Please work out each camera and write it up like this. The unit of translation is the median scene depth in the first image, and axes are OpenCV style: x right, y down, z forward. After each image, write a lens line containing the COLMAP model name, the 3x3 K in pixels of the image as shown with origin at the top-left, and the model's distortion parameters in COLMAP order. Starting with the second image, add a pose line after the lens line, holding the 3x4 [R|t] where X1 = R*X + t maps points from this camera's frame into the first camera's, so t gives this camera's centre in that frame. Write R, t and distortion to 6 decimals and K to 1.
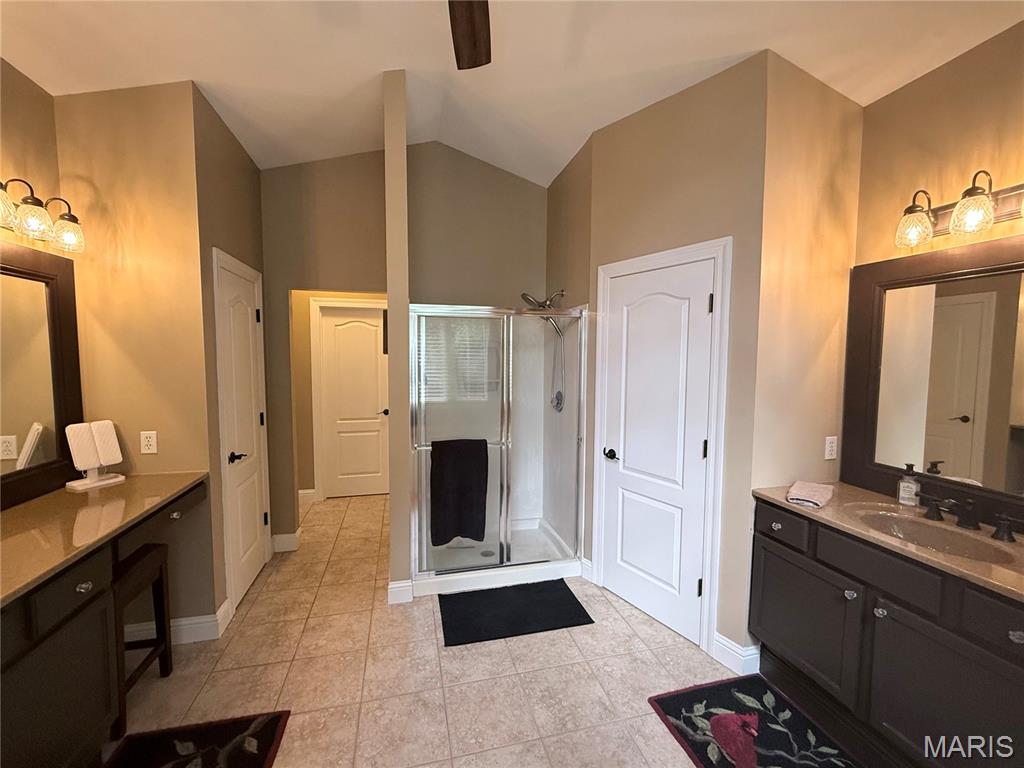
lens RADIAL K [[425.6, 0, 512.5], [0, 425.6, 384.4], [0, 0, 1]] dist [-0.000759, 0.000420]
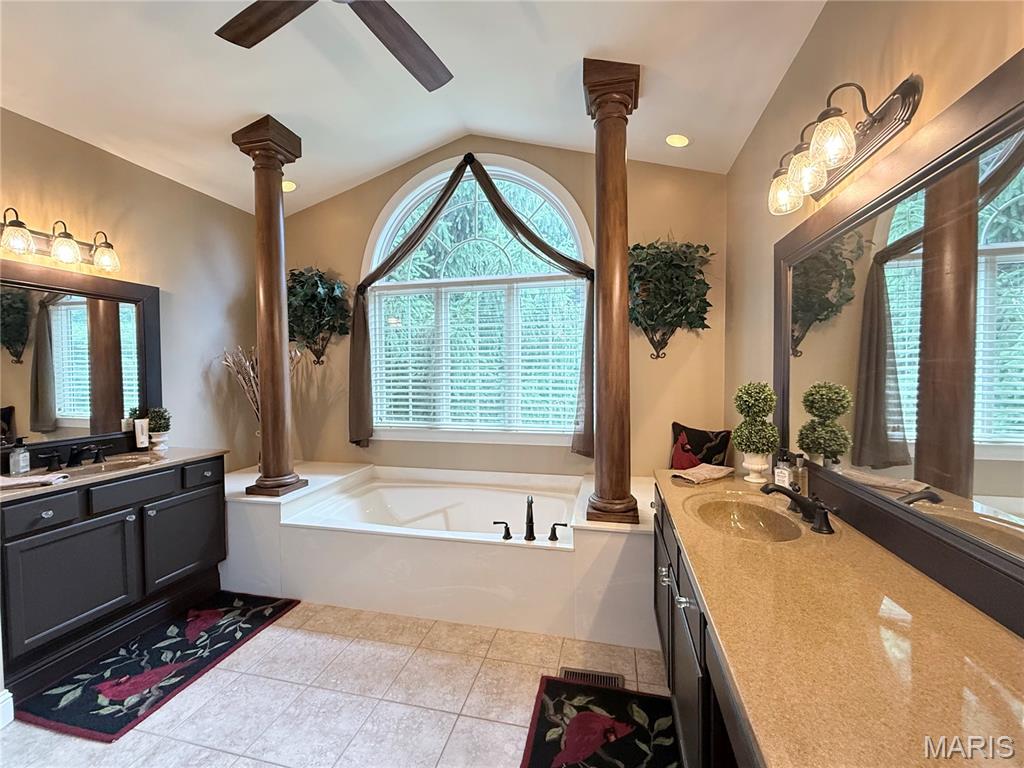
lens RADIAL K [[425.6, 0, 513.4], [0, 425.6, 383.8], [0, 0, 1]] dist [-0.000759, 0.000420]
pose [[-0.882707, -0.012959, 0.469745, -0.834626], [0.035582, 0.994907, 0.094312, -0.021184], [-0.468575, 0.099964, -0.877750, 1.401598]]
